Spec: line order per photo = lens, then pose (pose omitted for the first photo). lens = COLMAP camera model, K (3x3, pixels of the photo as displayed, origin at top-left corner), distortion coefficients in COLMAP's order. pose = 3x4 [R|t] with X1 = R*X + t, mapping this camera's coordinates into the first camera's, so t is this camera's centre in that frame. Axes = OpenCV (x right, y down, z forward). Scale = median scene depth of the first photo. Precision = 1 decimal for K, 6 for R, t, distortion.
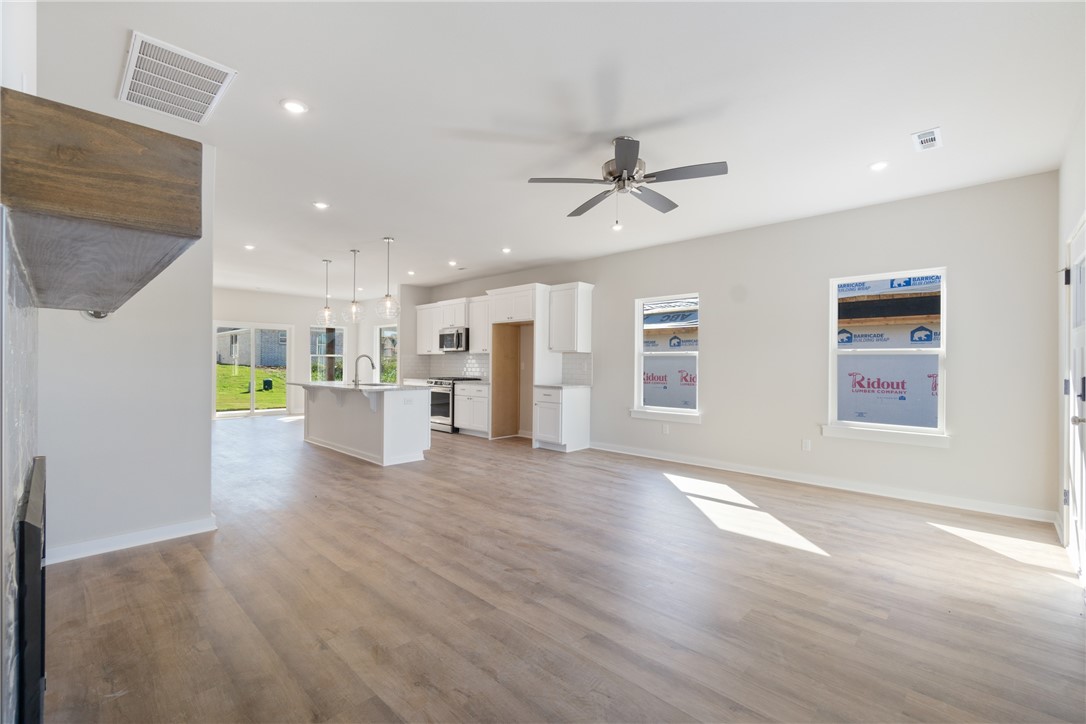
lens RADIAL K [[470.8, 0, 542.2], [0, 470.8, 364.8], [0, 0, 1]] dist [-0.010228, 0.002687]
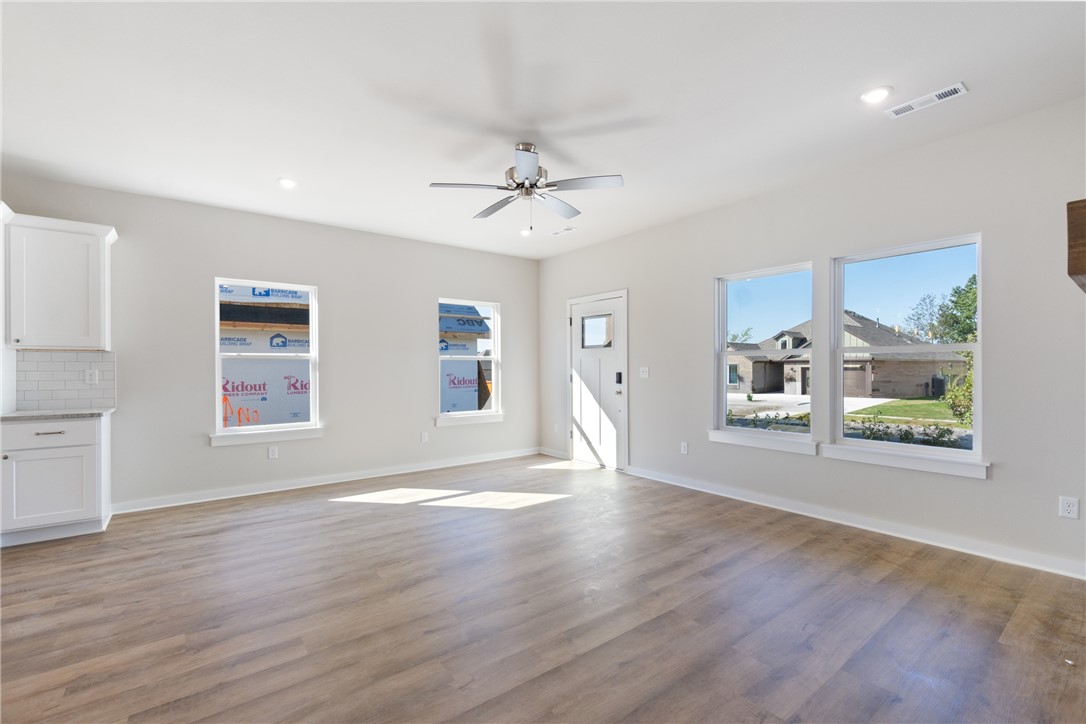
lens RADIAL K [[470.8, 0, 539.5], [0, 470.8, 369.4], [0, 0, 1]] dist [-0.010228, 0.002687]
pose [[0.149193, -0.011431, 0.988742, -0.391711], [0.009040, 0.999907, 0.010196, -0.004398], [-0.988767, 0.007417, 0.149282, 0.389376]]
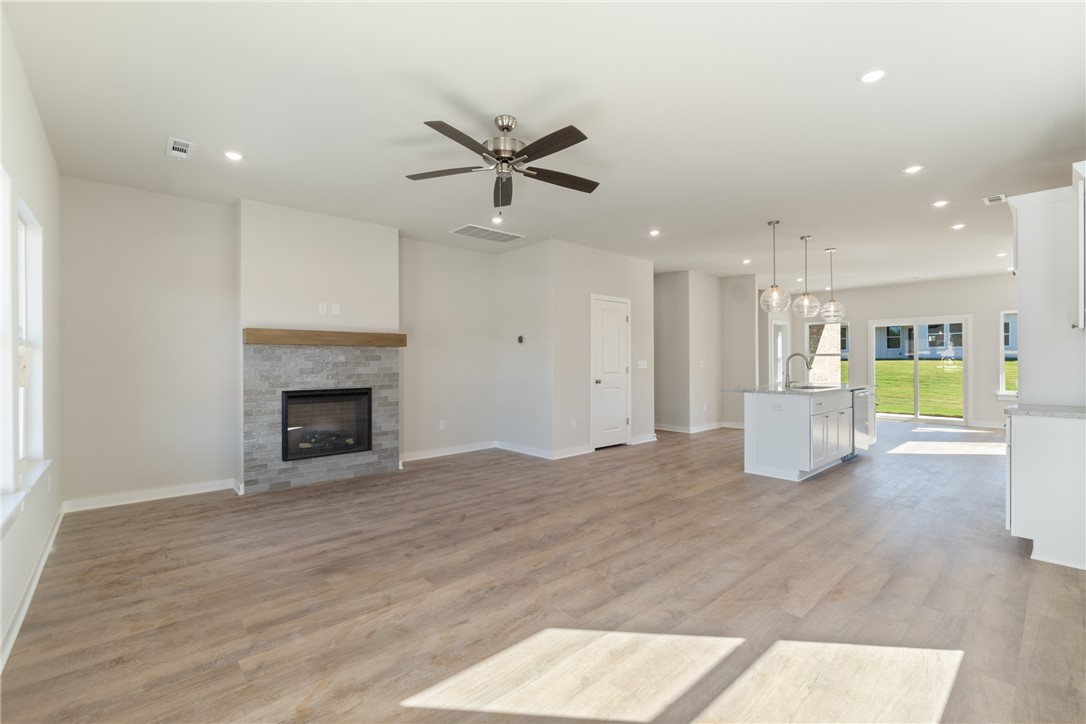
lens RADIAL K [[470.8, 0, 532.0], [0, 470.8, 364.6], [0, 0, 1]] dist [-0.010228, 0.002687]
pose [[-0.088390, -0.001749, -0.996084, 0.512266], [-0.001298, 0.999998, -0.001640, 0.002658], [0.996085, 0.001148, -0.088393, 0.535591]]
